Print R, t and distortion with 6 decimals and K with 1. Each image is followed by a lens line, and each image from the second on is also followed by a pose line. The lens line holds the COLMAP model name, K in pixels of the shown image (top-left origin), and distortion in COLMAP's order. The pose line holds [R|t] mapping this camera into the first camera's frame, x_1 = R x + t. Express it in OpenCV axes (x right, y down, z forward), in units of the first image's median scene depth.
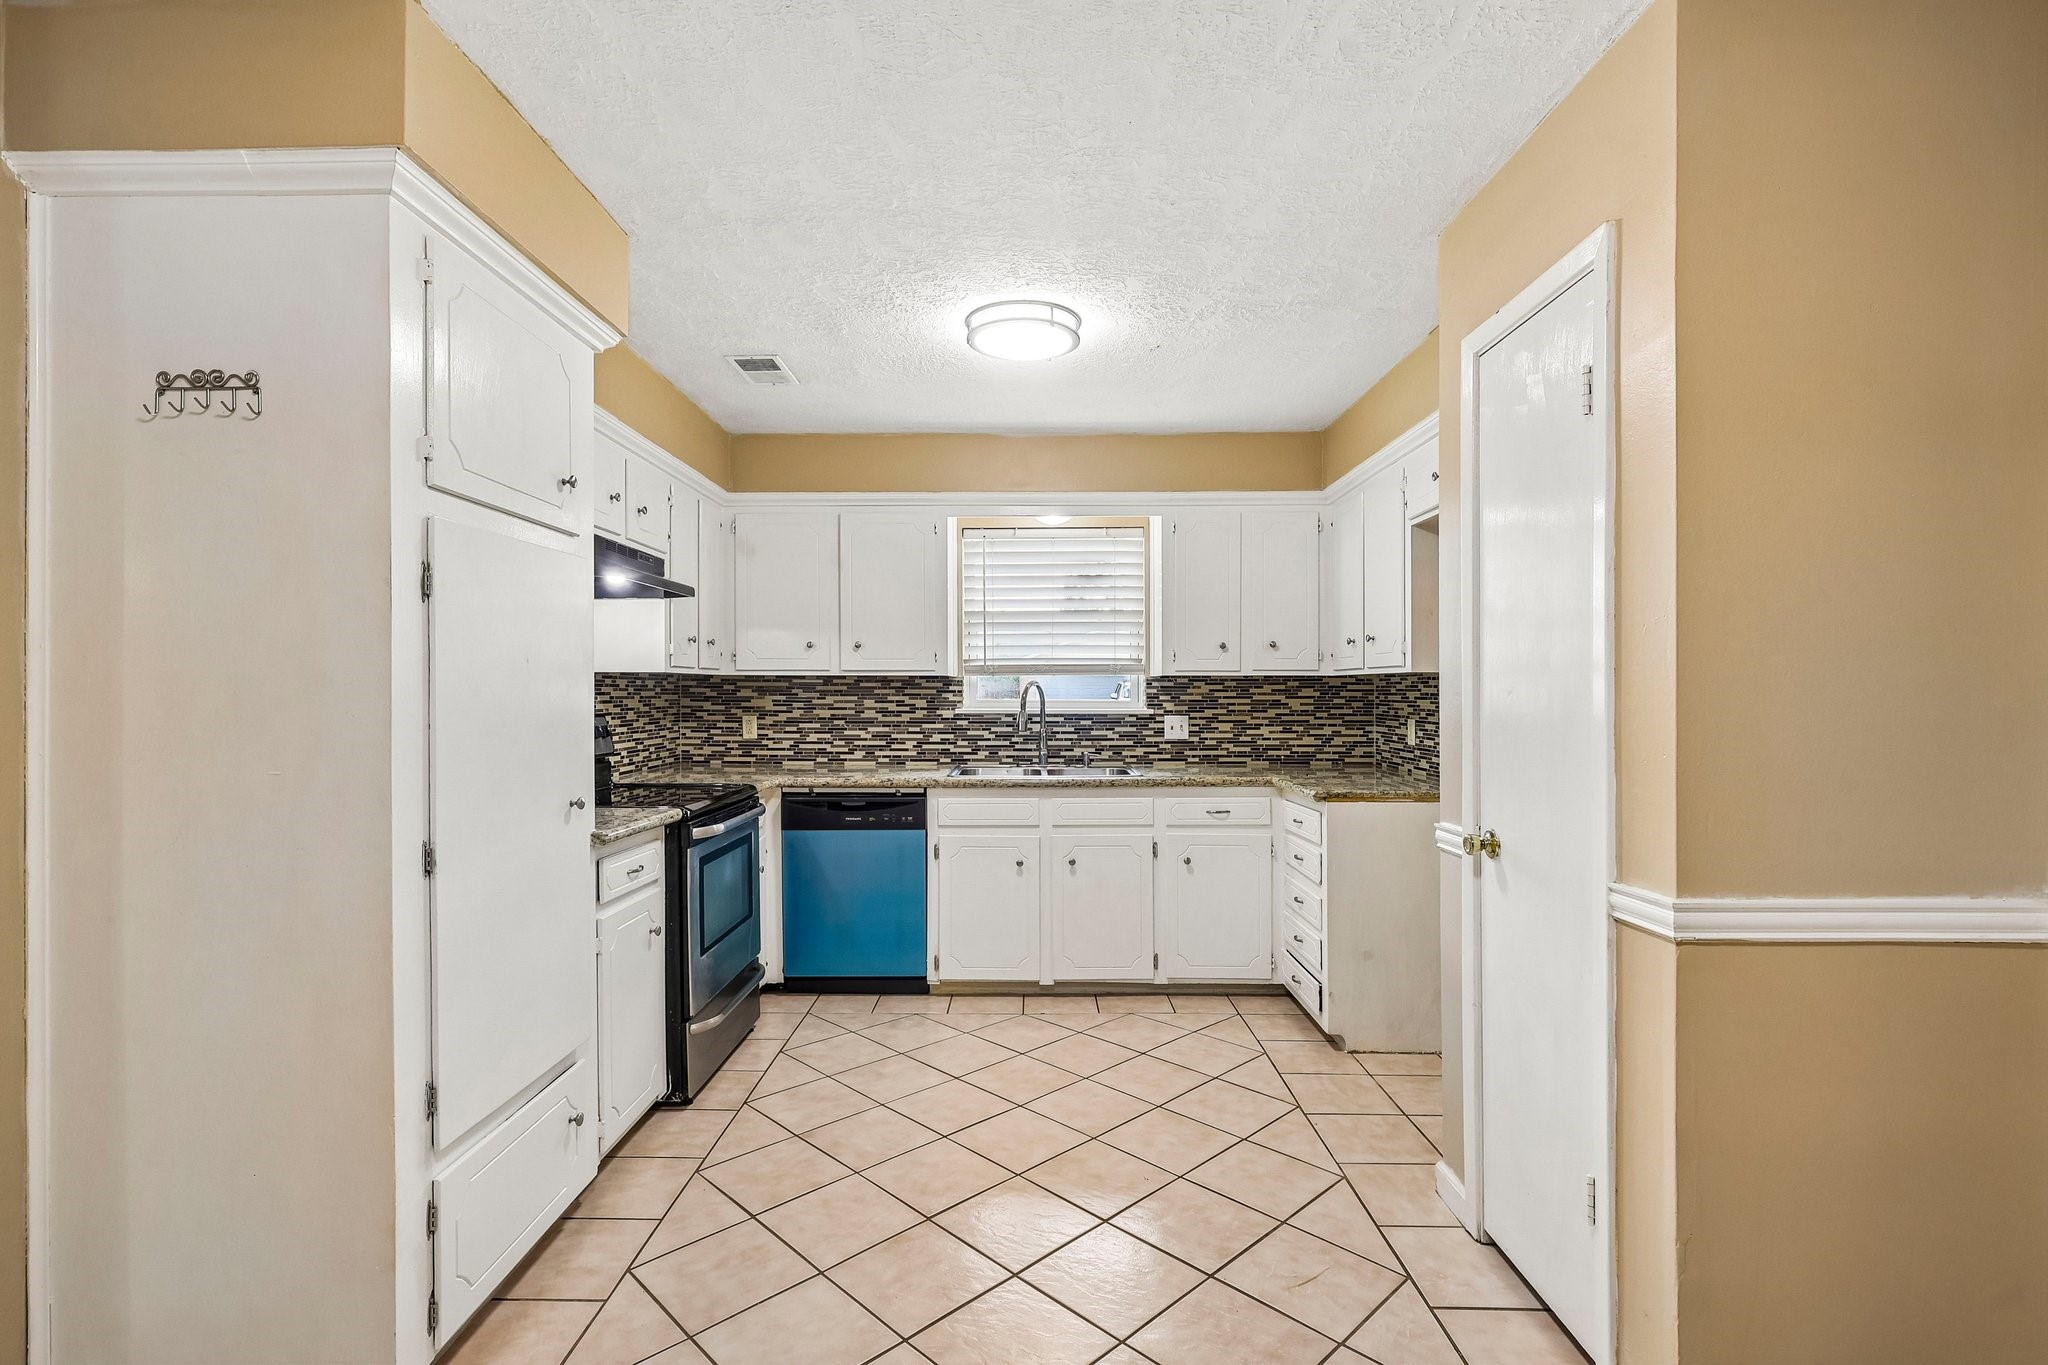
lens RADIAL K [[960.8, 0, 1022.4], [0, 960.8, 692.6], [0, 0, 1]] dist [-0.002261, 0.001616]
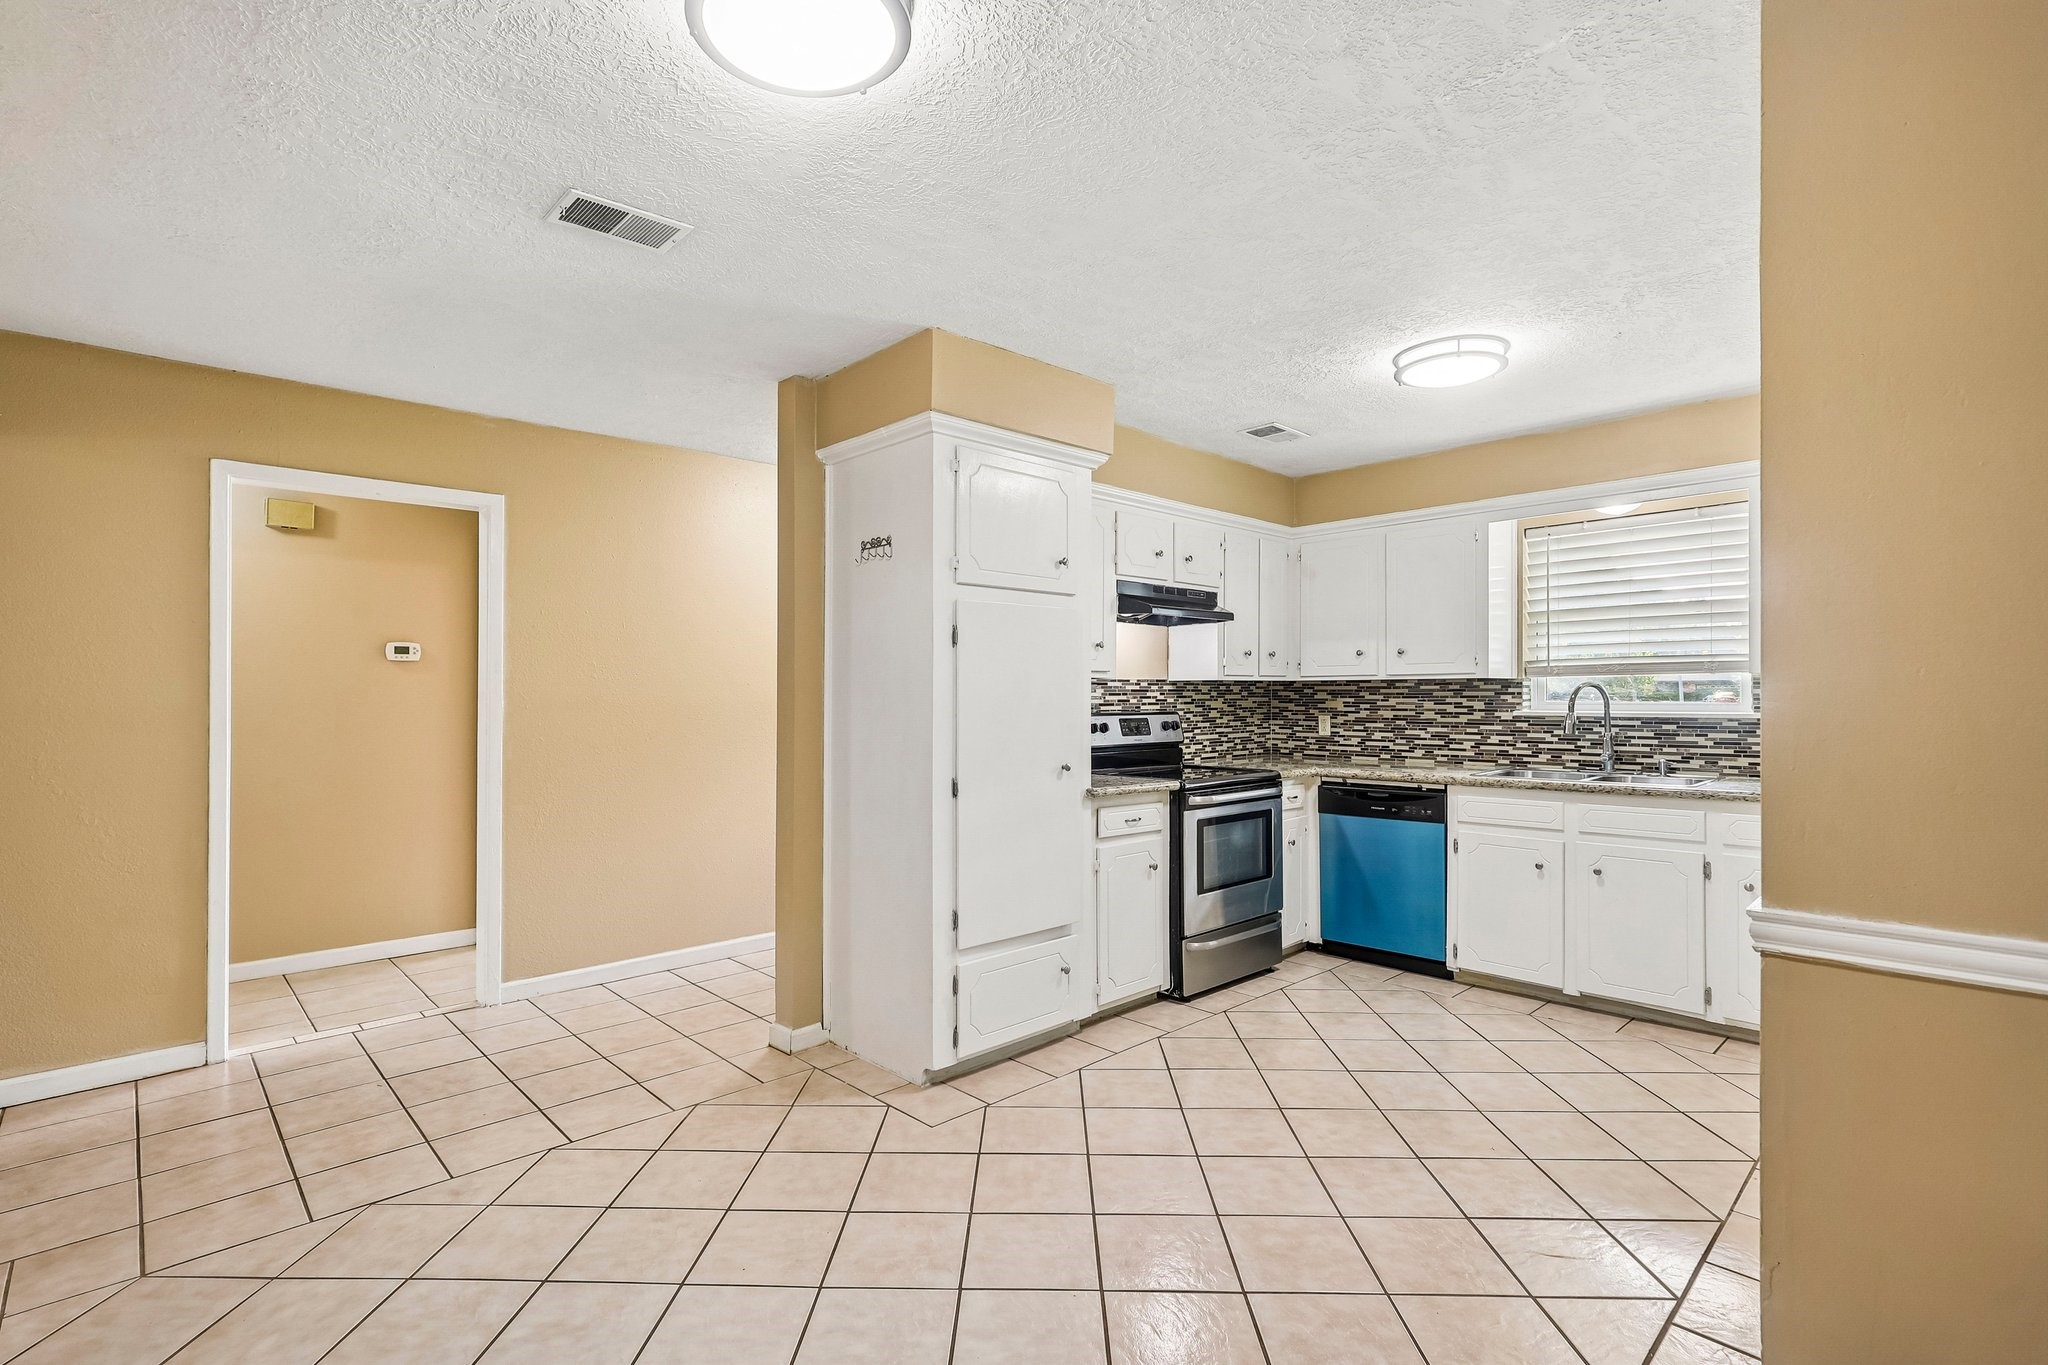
lens RADIAL K [[960.8, 0, 1016.8], [0, 960.8, 688.1], [0, 0, 1]] dist [-0.002261, 0.001616]
pose [[0.696881, -0.009110, -0.717128, 0.336041], [0.004012, 0.999953, -0.008804, -0.000030], [0.717175, 0.003258, 0.696885, -0.081203]]
